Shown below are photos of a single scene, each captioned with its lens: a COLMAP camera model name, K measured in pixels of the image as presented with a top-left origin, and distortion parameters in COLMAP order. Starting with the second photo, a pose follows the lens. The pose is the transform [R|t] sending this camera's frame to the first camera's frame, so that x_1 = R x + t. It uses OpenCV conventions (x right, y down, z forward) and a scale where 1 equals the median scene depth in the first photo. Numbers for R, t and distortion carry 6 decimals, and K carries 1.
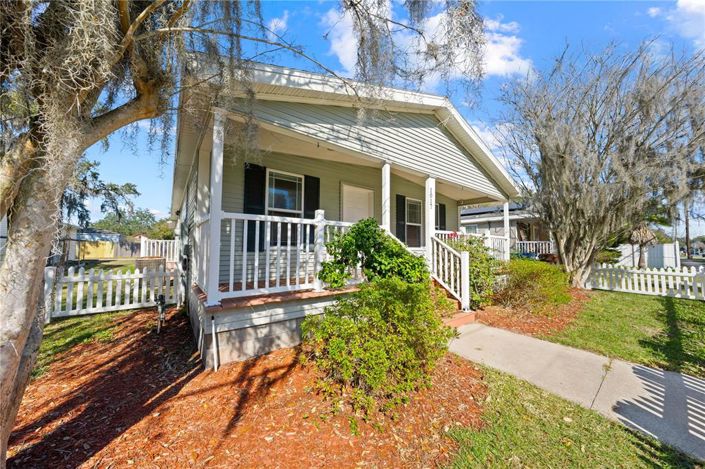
lens RADIAL K [[238.7, 0, 353.2], [0, 238.7, 235.1], [0, 0, 1]] dist [-0.005219, 0.001222]
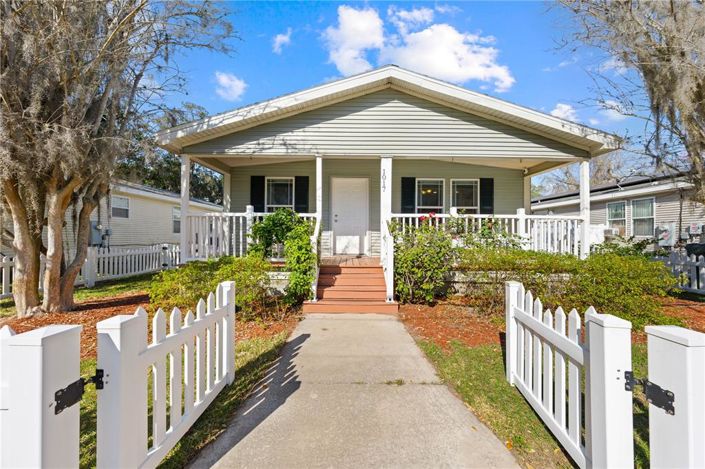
lens RADIAL K [[238.7, 0, 357.2], [0, 238.7, 232.9], [0, 0, 1]] dist [-0.005219, 0.001222]
pose [[0.798923, -0.010244, -0.601345, 1.040523], [0.031285, 0.999209, 0.024543, 0.033956], [0.600618, -0.038422, 0.798612, 0.228239]]
